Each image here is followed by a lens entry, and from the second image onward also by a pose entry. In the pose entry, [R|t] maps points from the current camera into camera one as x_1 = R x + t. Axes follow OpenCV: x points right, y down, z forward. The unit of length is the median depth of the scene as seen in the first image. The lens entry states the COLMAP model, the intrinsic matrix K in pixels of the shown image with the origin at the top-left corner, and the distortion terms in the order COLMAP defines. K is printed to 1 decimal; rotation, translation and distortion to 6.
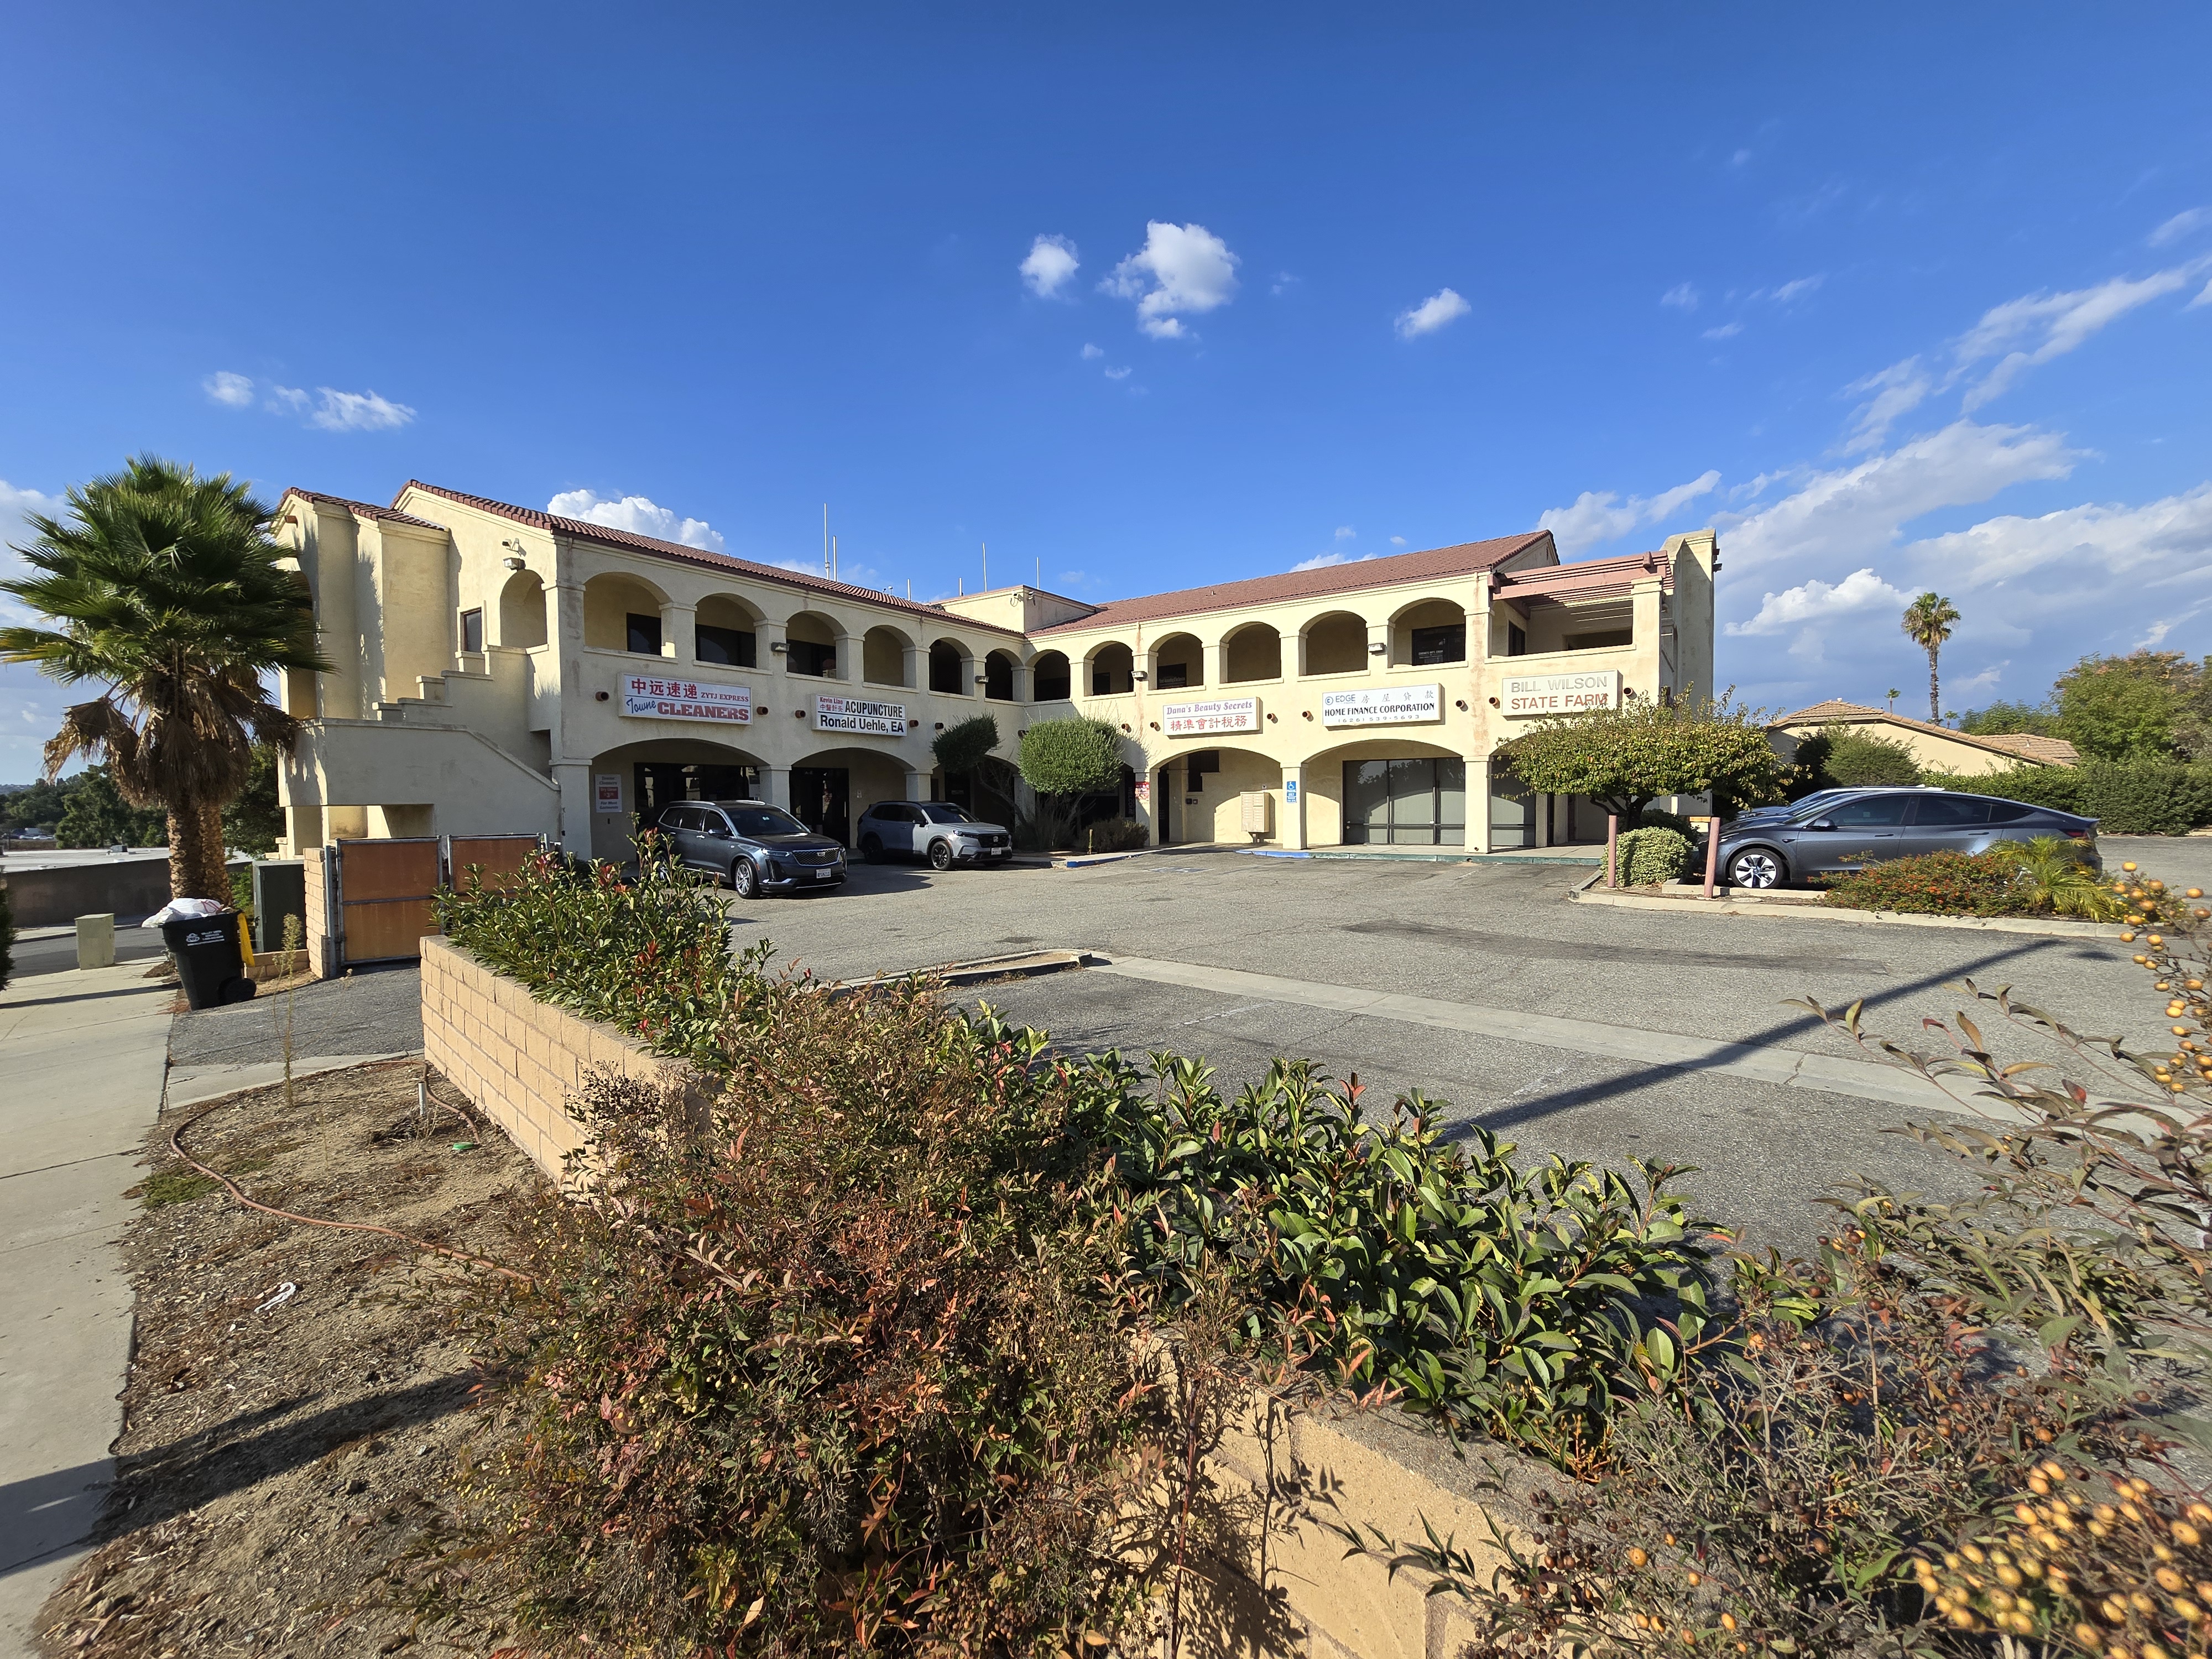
lens RADIAL K [[907.7, 0, 1116.4], [0, 907.7, 824.1], [0, 0, 1]] dist [-0.003523, 0.000123]
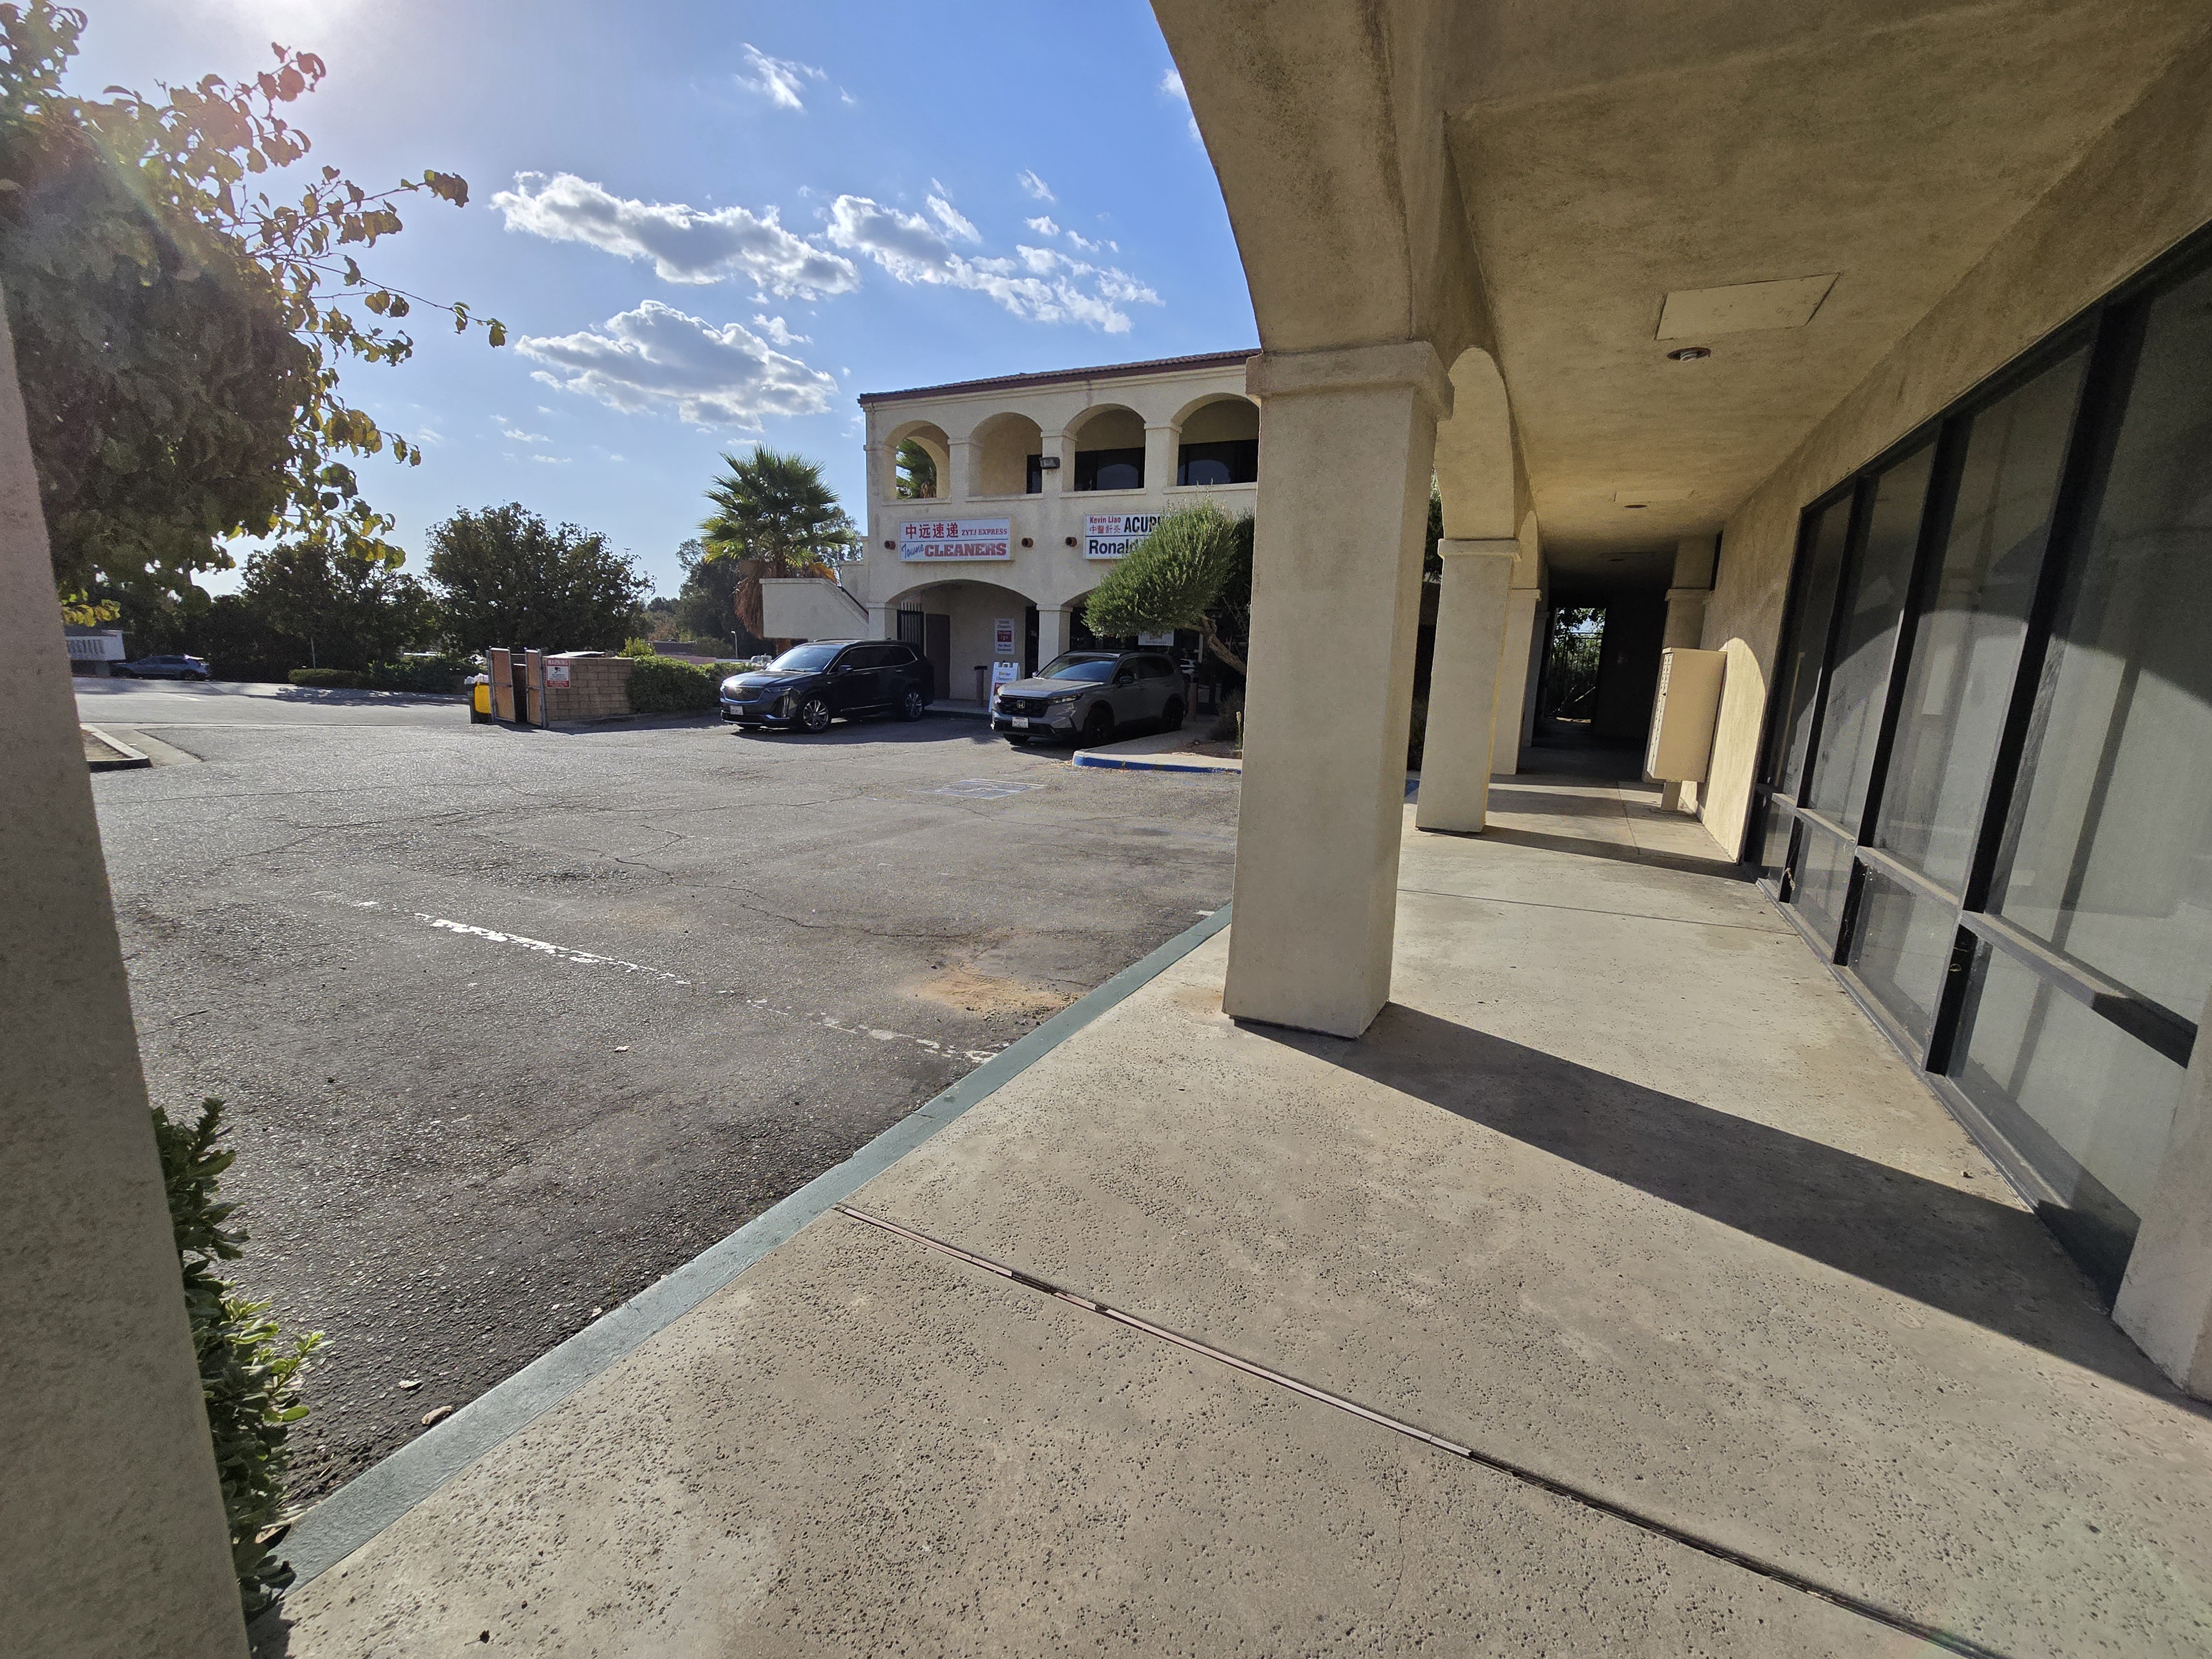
lens RADIAL K [[900.8, 0, 1111.3], [0, 900.8, 832.9], [0, 0, 1]] dist [0.002431, 0.000350]
pose [[0.134843, 0.209411, -0.968486, 0.515347], [-0.063410, 0.977233, 0.202474, -0.028316], [0.988836, 0.034109, 0.145052, 0.909593]]
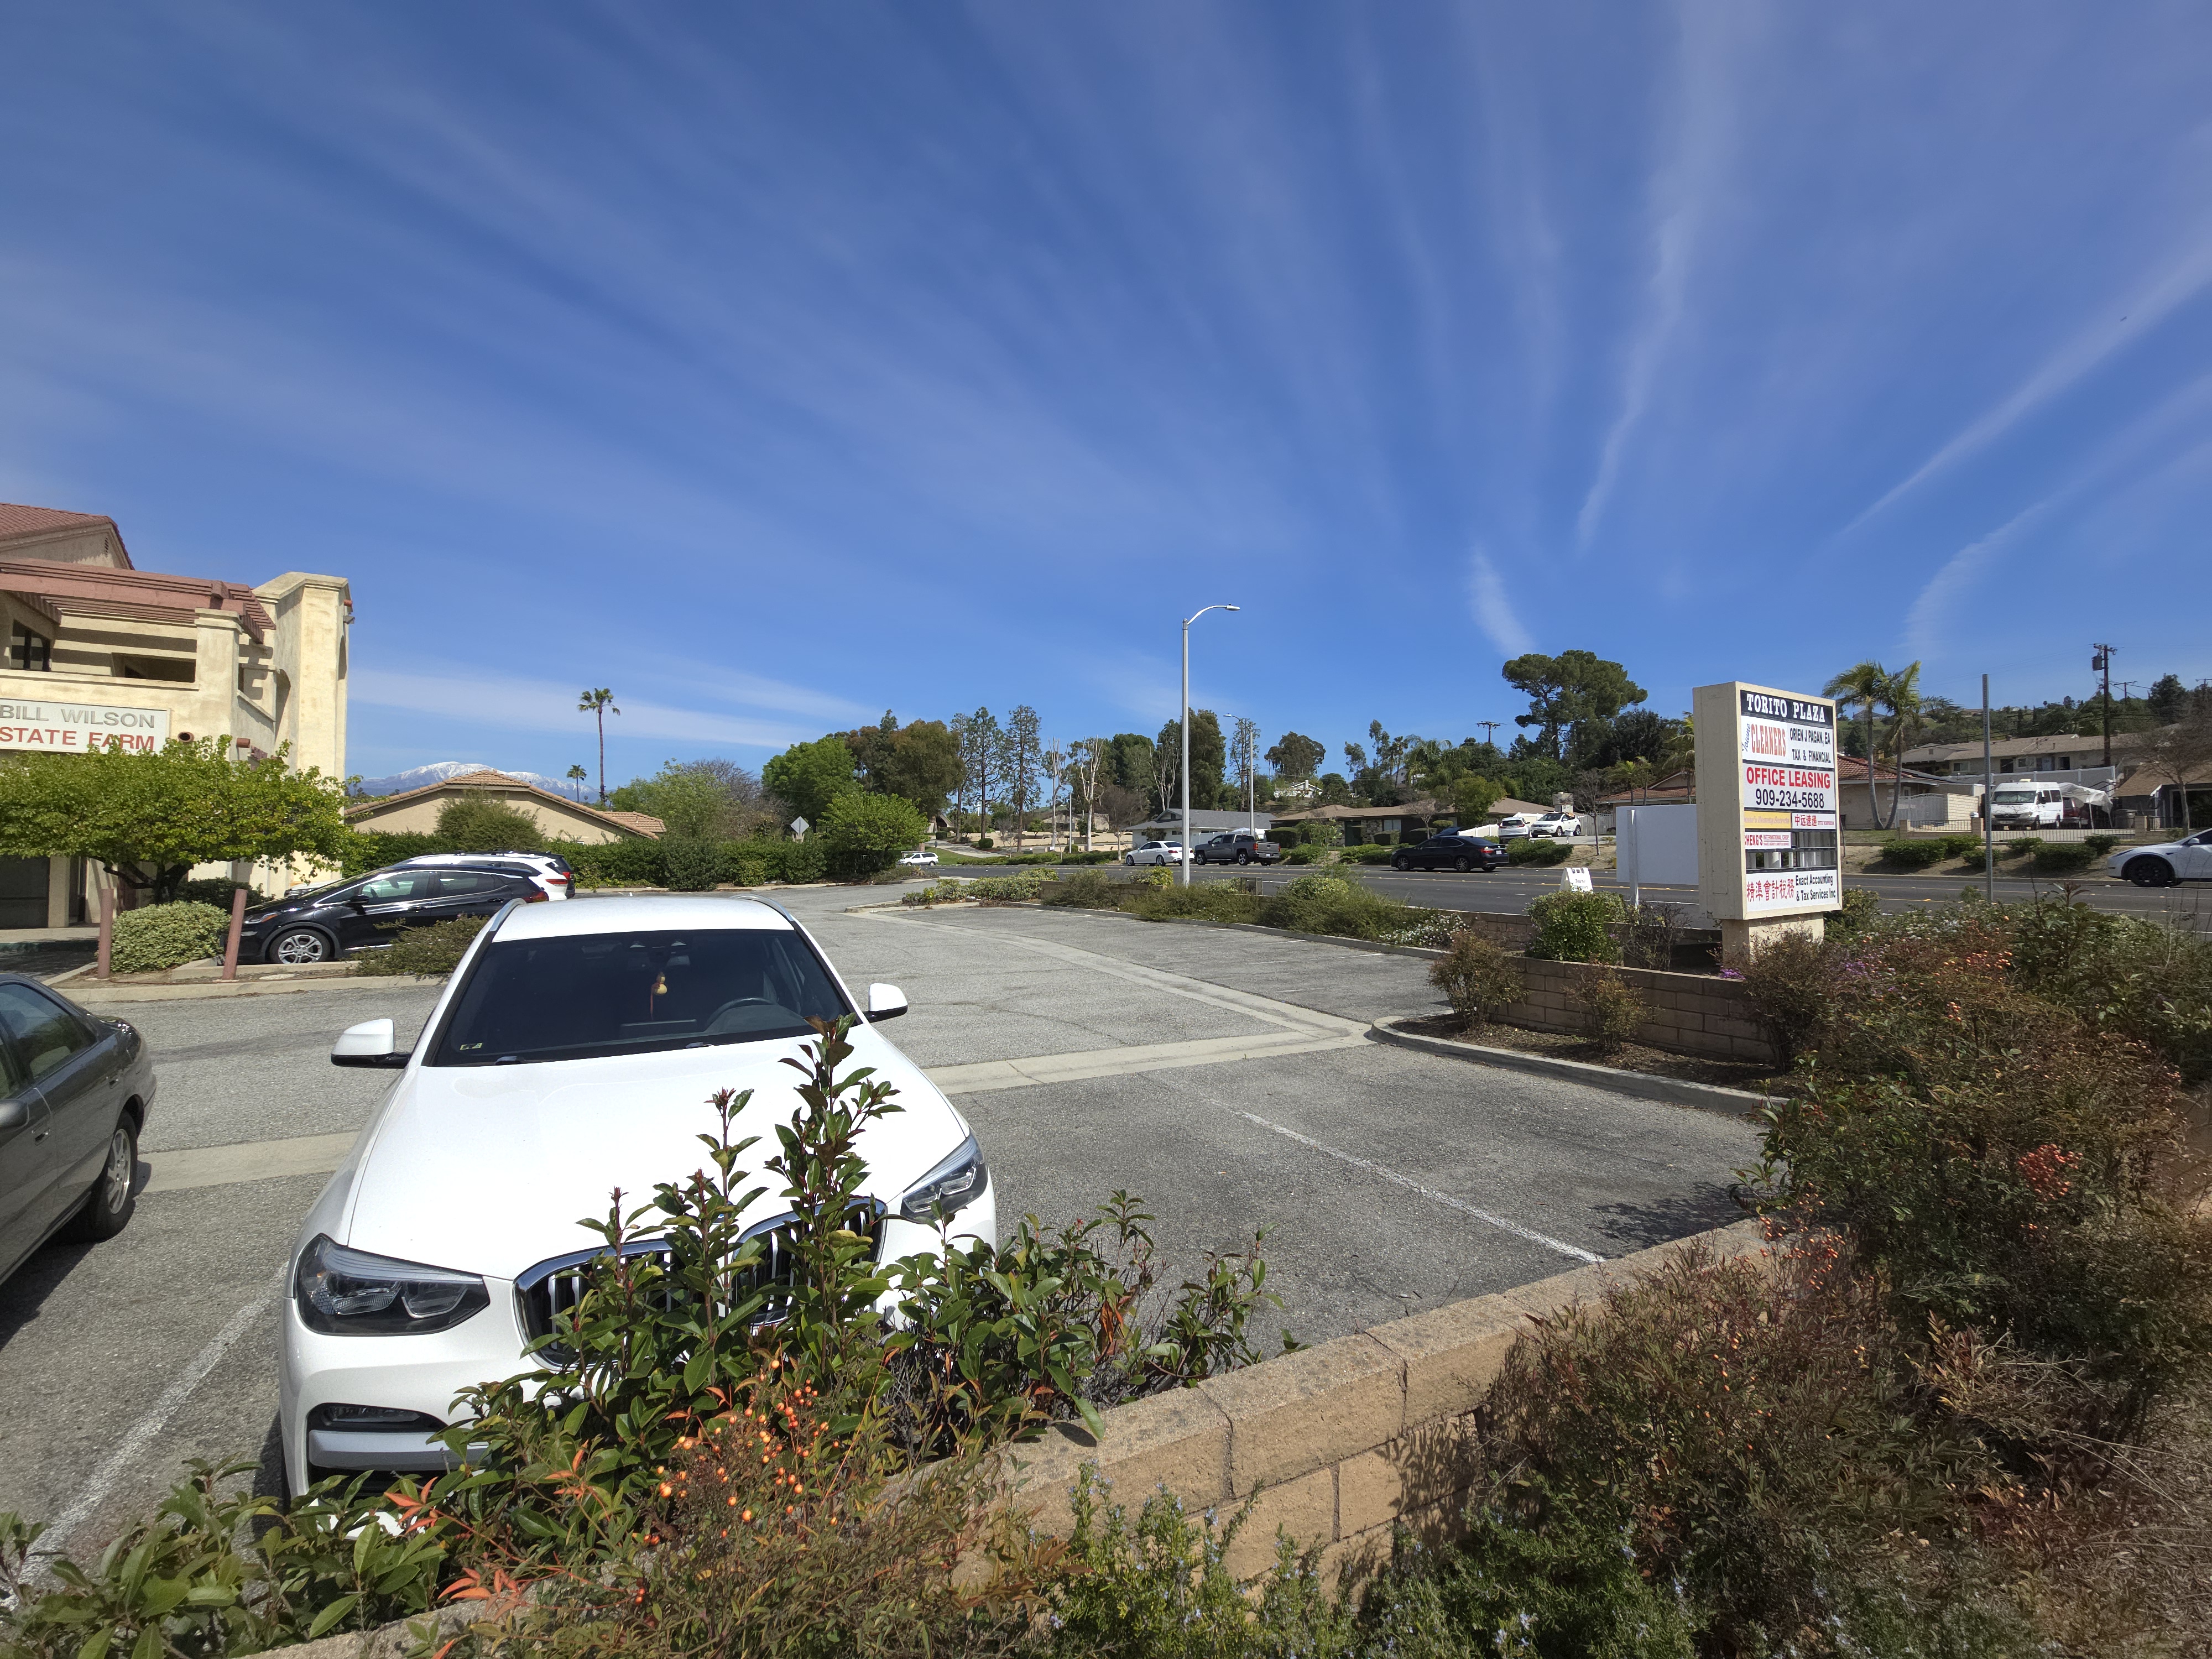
lens RADIAL K [[903.4, 0, 1115.2], [0, 903.4, 829.3], [0, 0, 1]] dist [0.001992, 0.000257]
pose [[0.329379, 0.039989, 0.943351, 0.051715], [0.016641, 0.998702, -0.048146, -0.005730], [-0.944051, 0.031556, 0.328286, -0.074650]]
